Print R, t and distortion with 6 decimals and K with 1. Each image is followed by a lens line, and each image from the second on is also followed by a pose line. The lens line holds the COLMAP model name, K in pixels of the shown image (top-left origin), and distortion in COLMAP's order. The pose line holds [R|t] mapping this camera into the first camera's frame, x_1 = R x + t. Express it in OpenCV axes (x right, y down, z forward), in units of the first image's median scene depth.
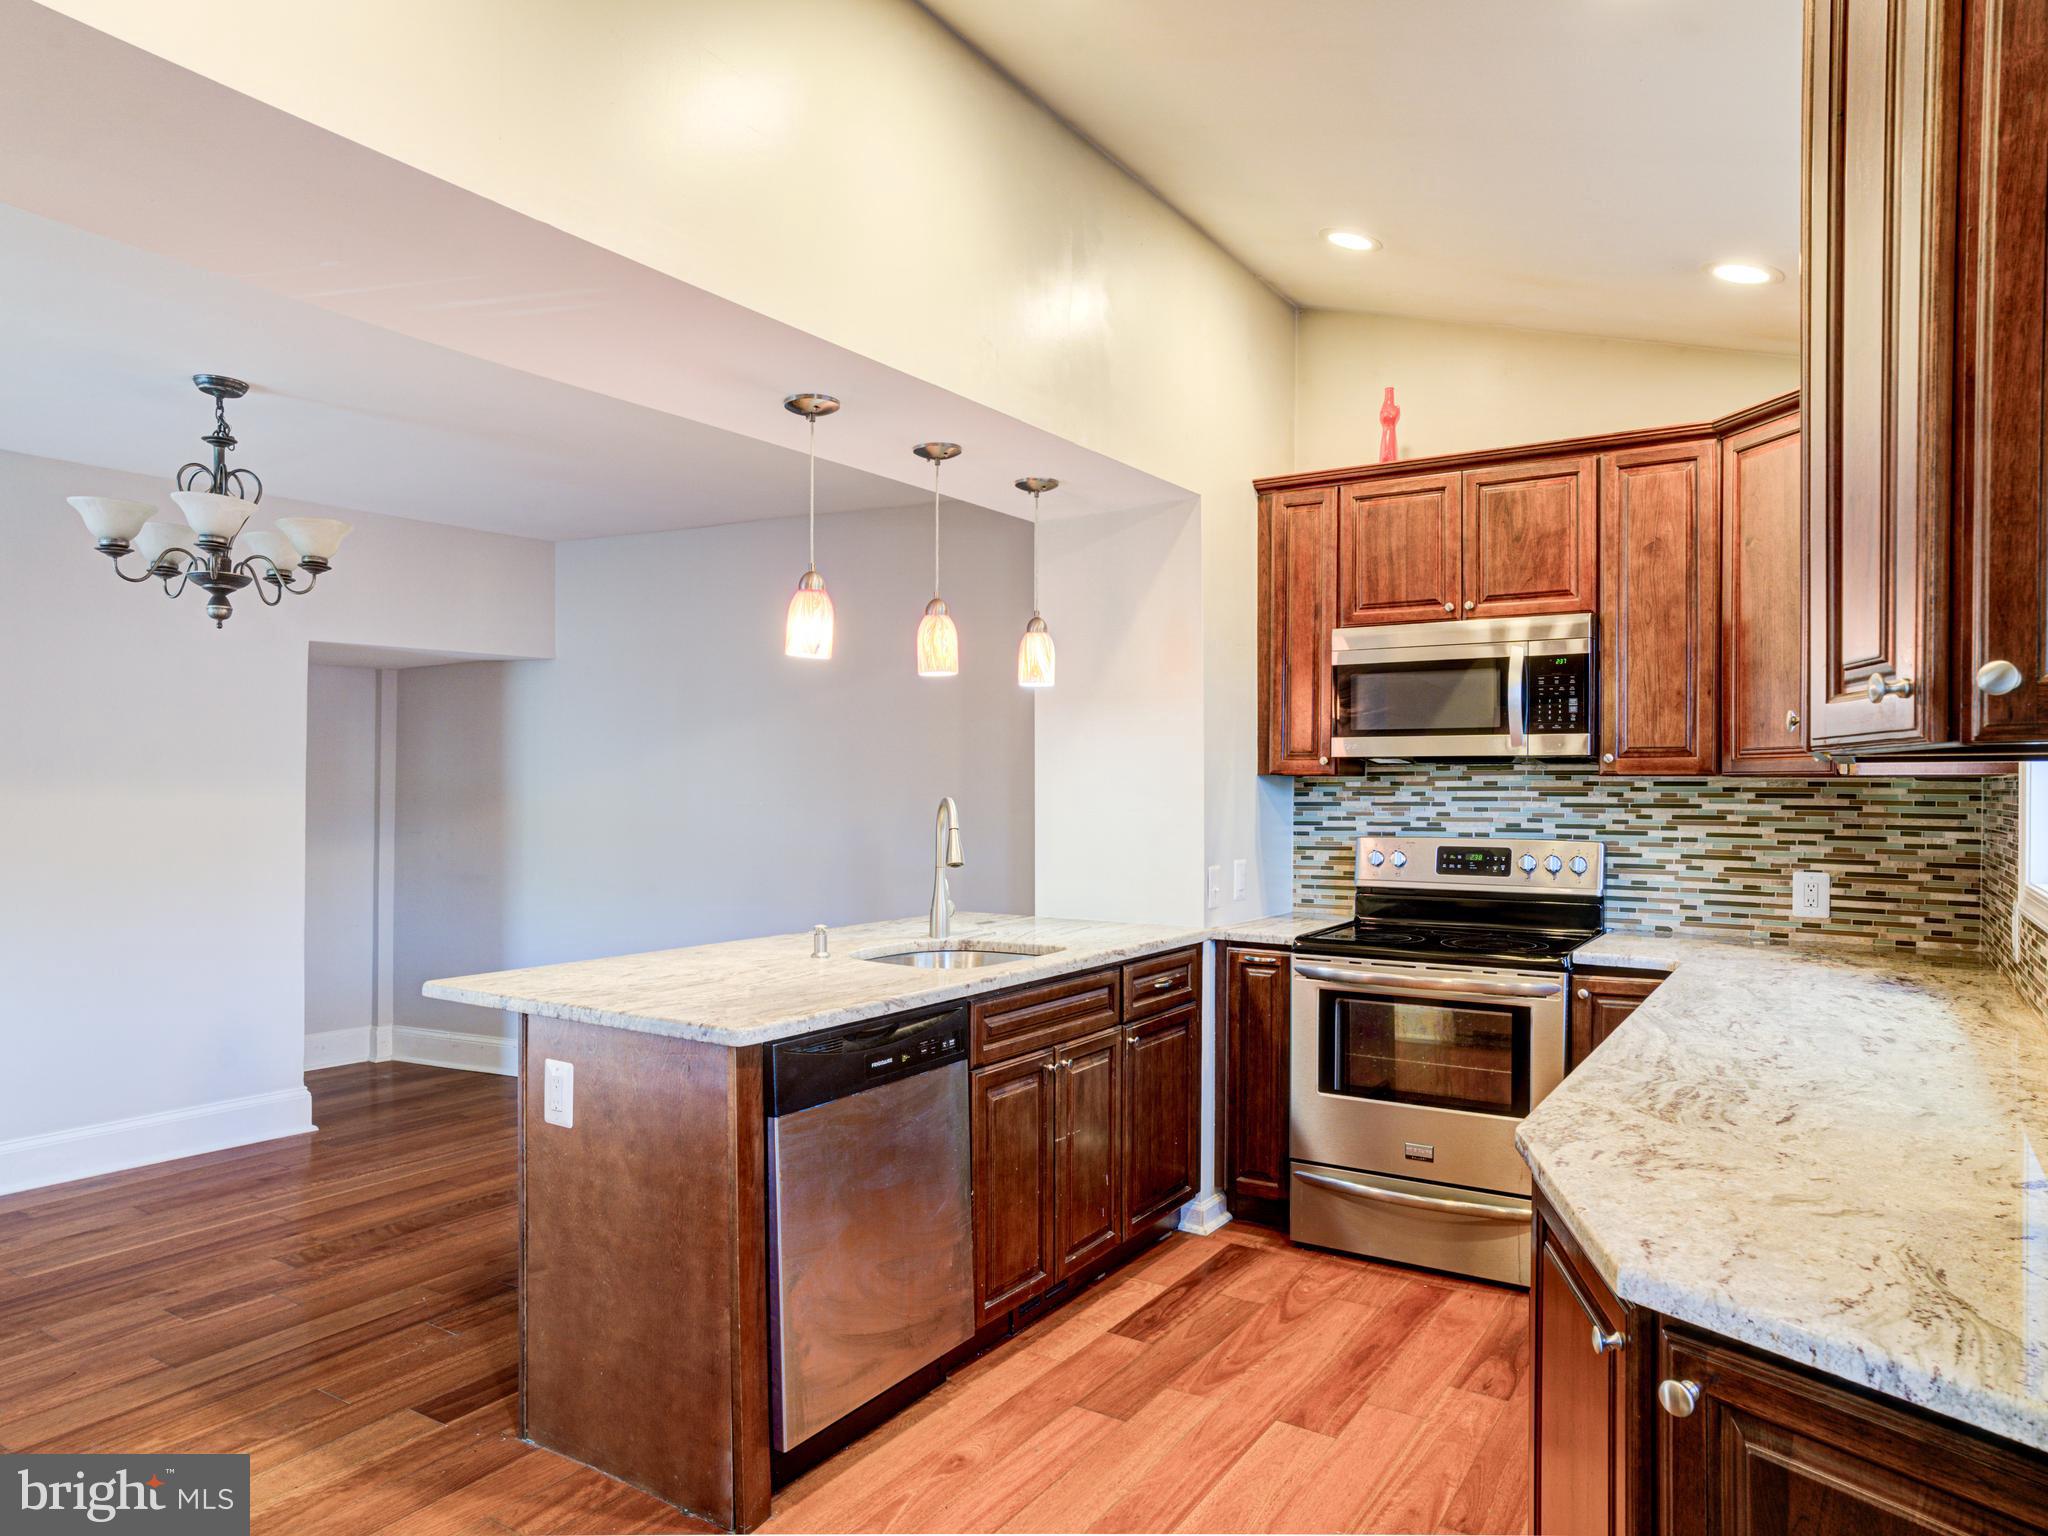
lens RADIAL K [[1284.0, 0, 1025.4], [0, 1284.0, 774.6], [0, 0, 1]] dist [-0.033866, 0.014226]
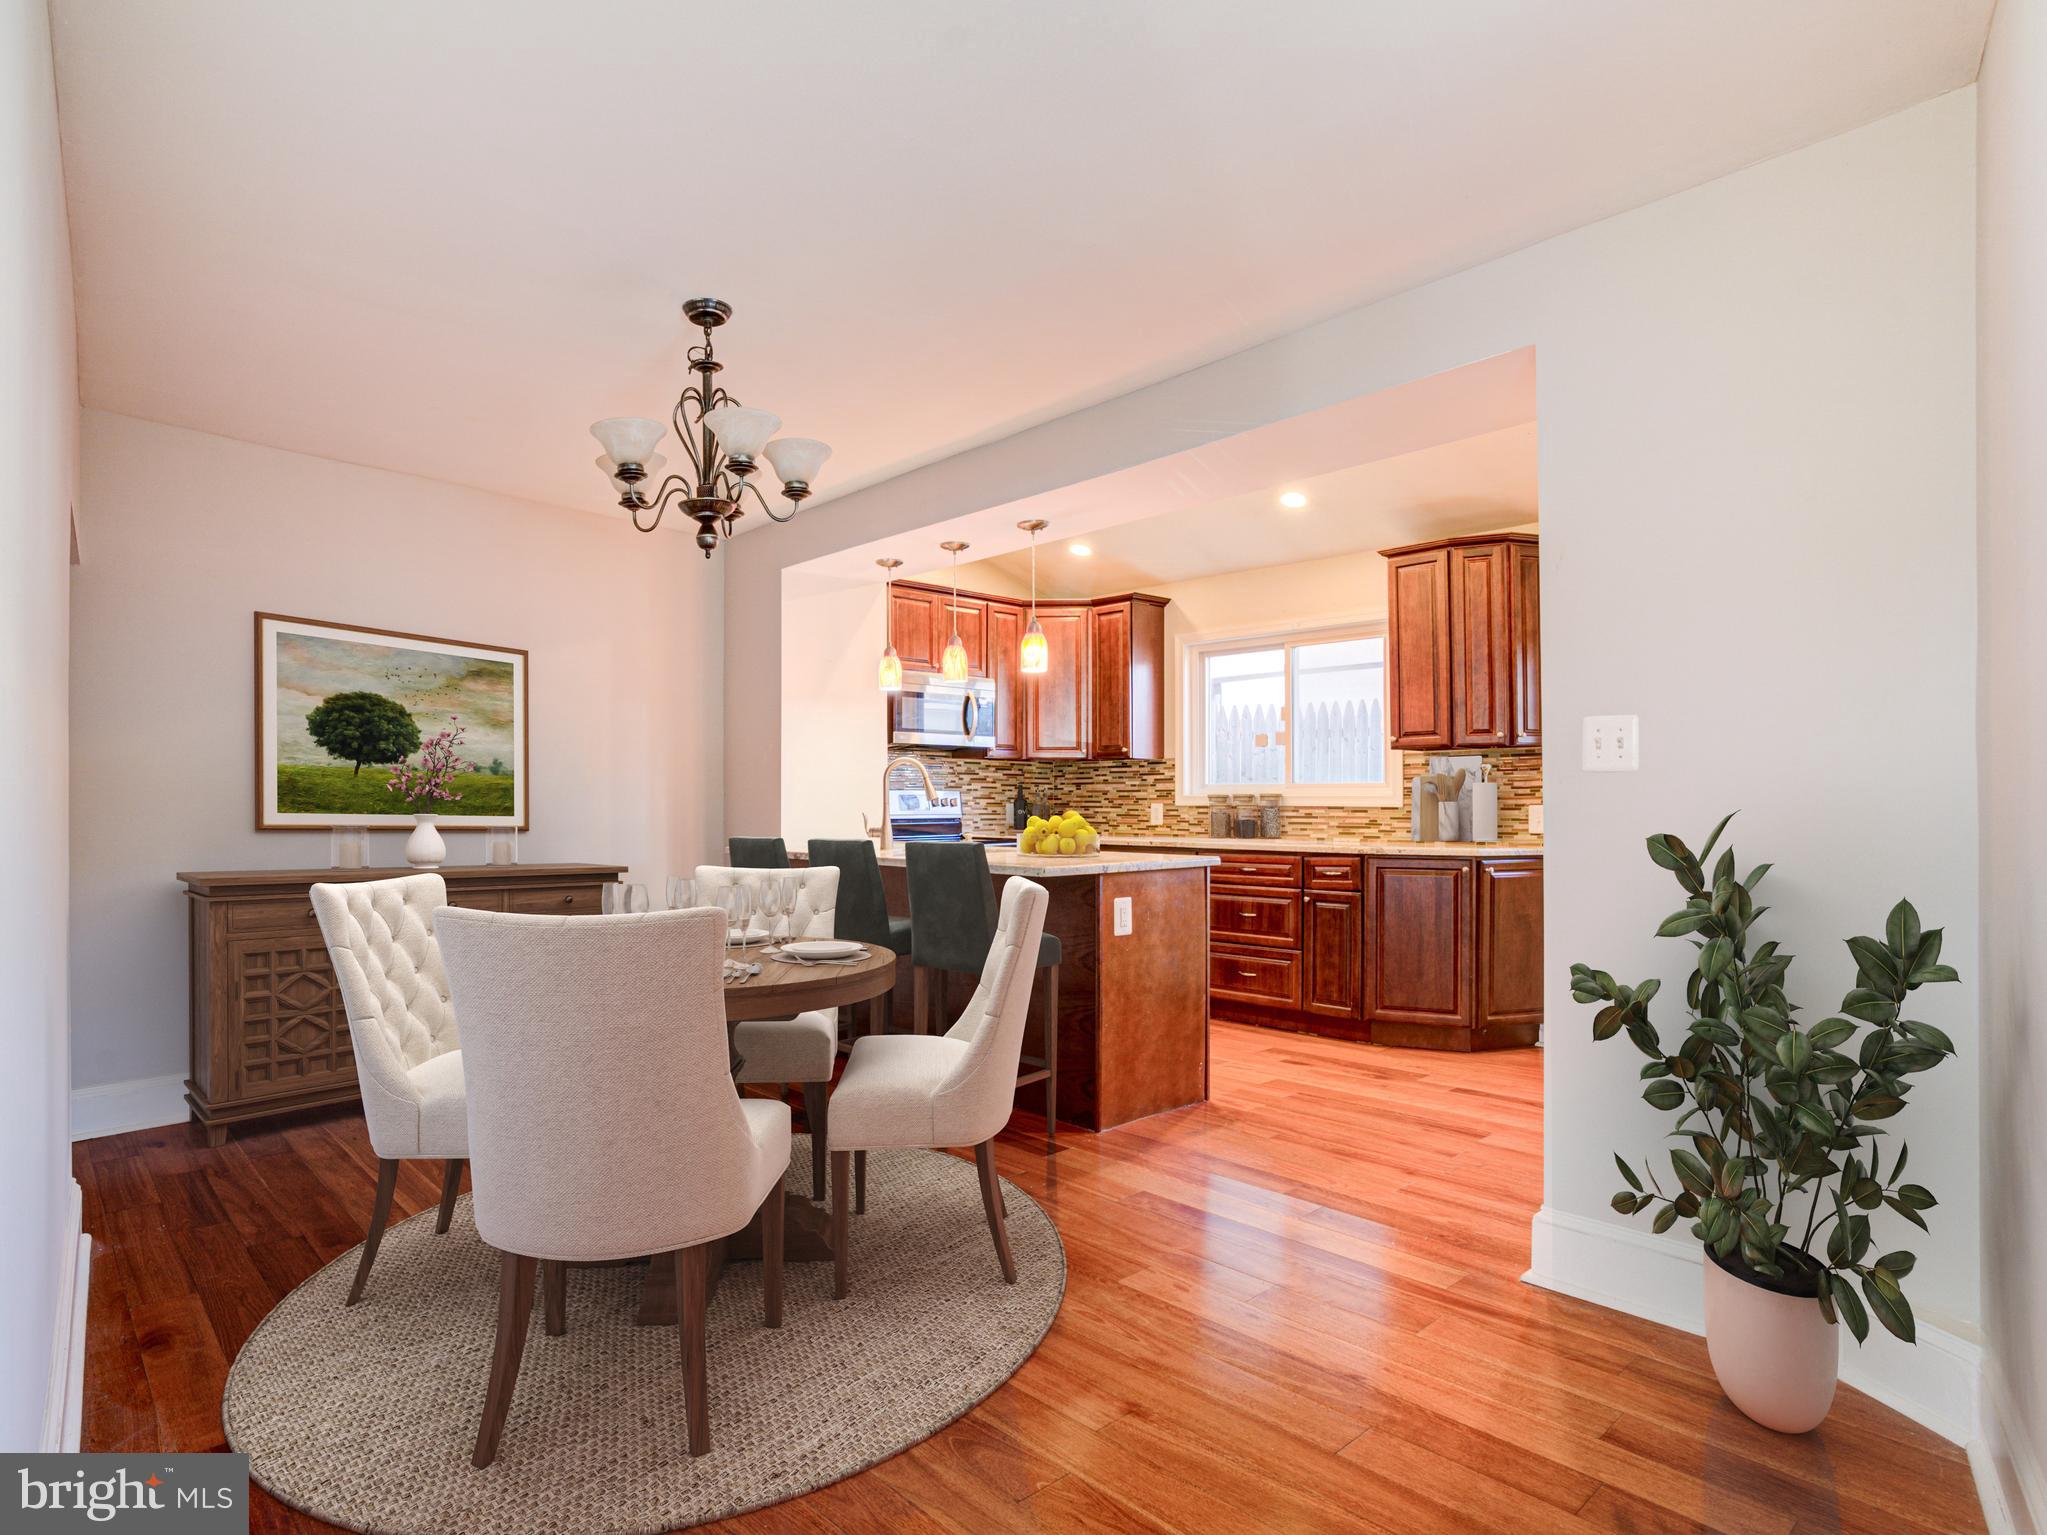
lens RADIAL K [[1151.6, 0, 905.2], [0, 1151.6, 779.2], [0, 0, 1]] dist [-0.051021, 0.007923]
pose [[0.291223, 0.013810, 0.956556, -1.381616], [-0.011561, 0.999874, -0.010916, 0.058049], [-0.956585, -0.007879, 0.291346, 0.585119]]
